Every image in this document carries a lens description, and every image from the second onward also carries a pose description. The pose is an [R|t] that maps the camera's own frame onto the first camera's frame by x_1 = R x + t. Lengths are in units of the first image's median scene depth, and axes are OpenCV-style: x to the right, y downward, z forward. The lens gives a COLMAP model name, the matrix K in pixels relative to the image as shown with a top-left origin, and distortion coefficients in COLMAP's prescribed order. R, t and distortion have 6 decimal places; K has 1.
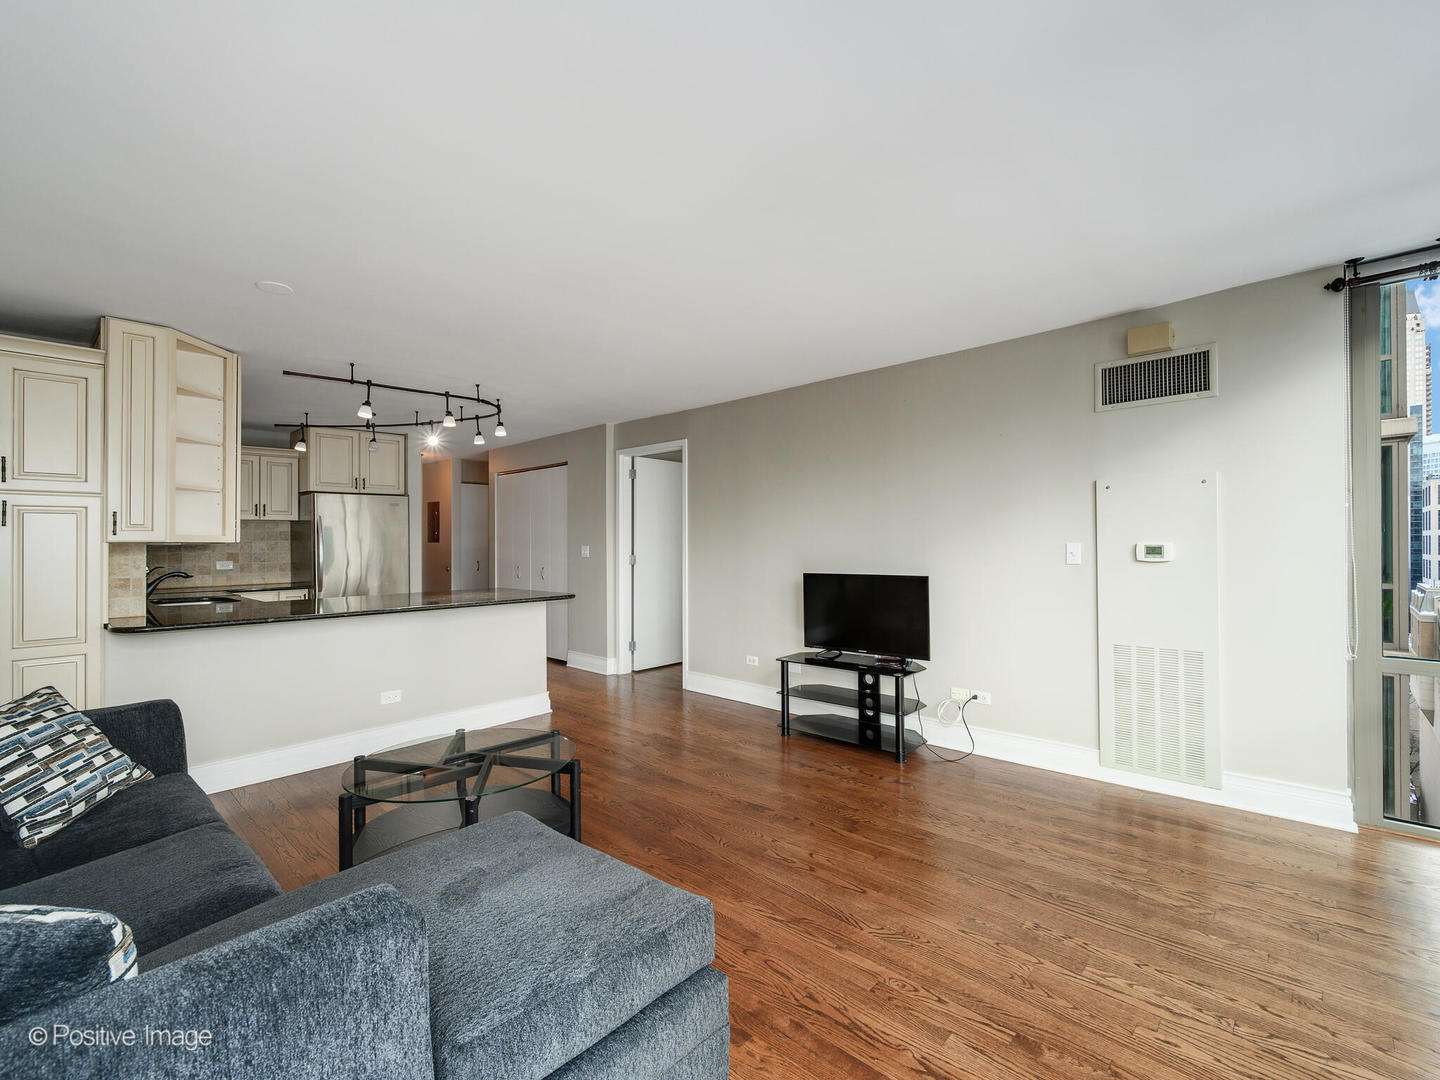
lens RADIAL K [[609.8, 0, 758.3], [0, 609.8, 543.8], [0, 0, 1]] dist [0.016767, -0.000137]
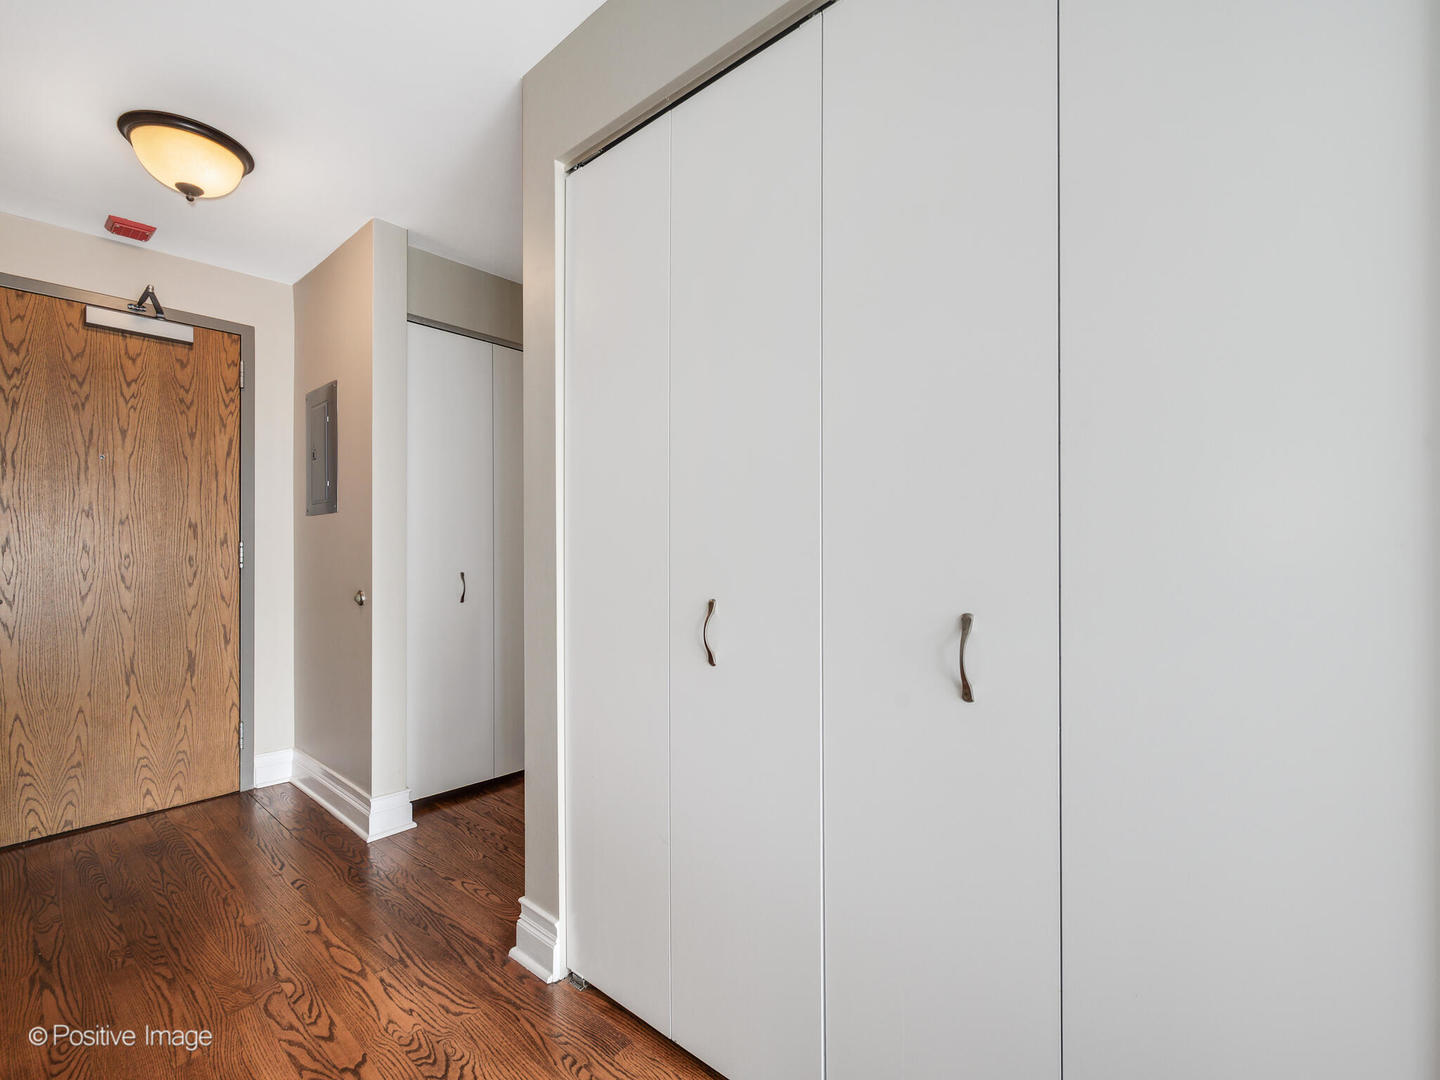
lens RADIAL K [[639.5, 0, 723.8], [0, 639.5, 551.6], [0, 0, 1]] dist [-0.003661, -0.000672]
pose [[0.998637, 0.009464, -0.051337, -0.699342], [-0.009038, 0.999923, 0.008527, 0.030421], [0.051414, -0.008051, 0.998645, 1.559671]]
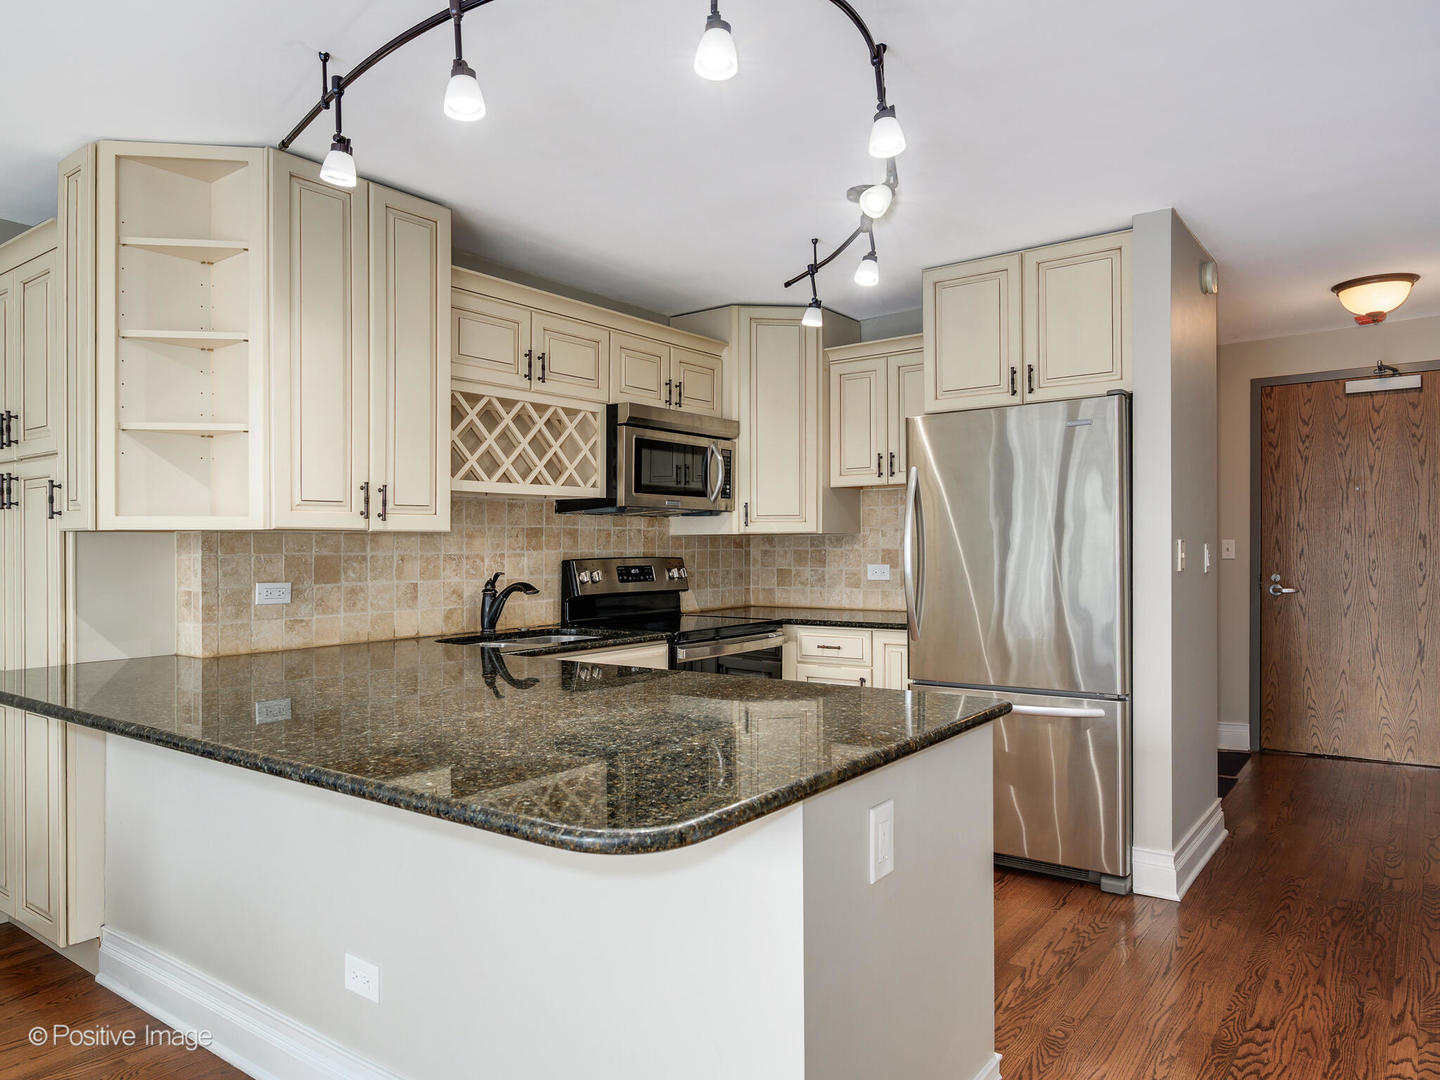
lens RADIAL K [[975.0, 0, 718.1], [0, 975.0, 555.9], [0, 0, 1]] dist [0.002198, 0.004042]
pose [[0.041711, 0.014897, -0.999019, -0.018387], [0.009113, 0.999842, 0.015290, 0.008853], [0.999088, -0.009742, 0.041568, 1.218481]]
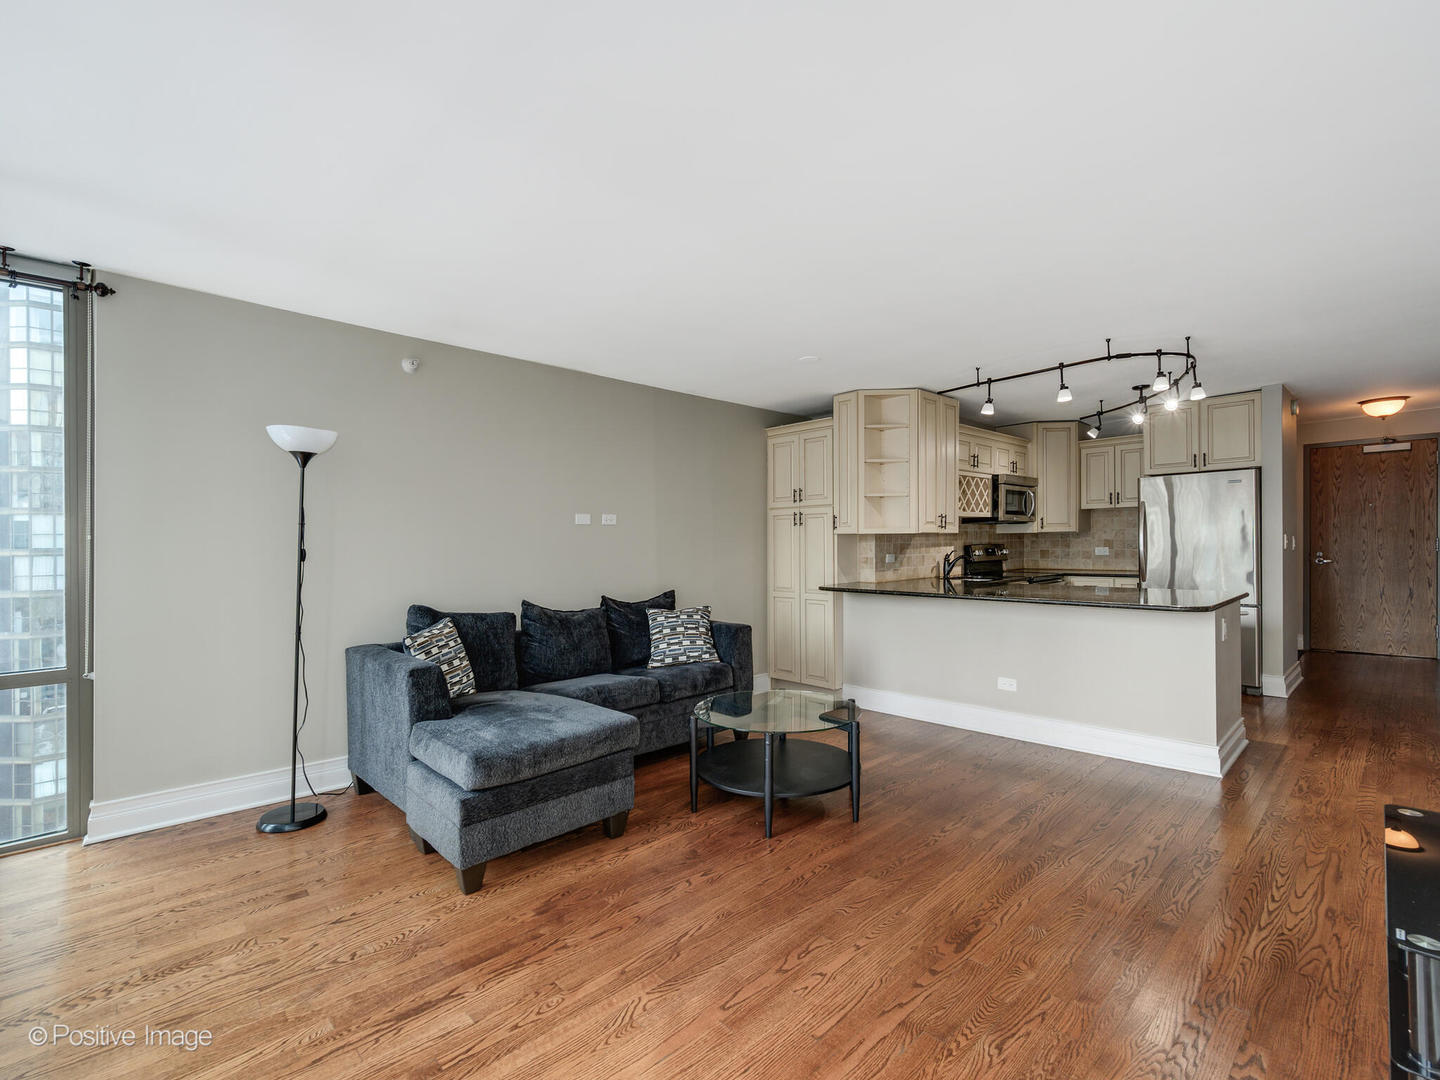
lens RADIAL K [[709.8, 0, 725.7], [0, 709.8, 547.7], [0, 0, 1]] dist [0.012820, -0.000387]
pose [[-0.094743, 0.017158, -0.995354, 0.646188], [0.015186, 0.999760, 0.015789, -0.001200], [0.995386, -0.013620, -0.094981, 0.691655]]
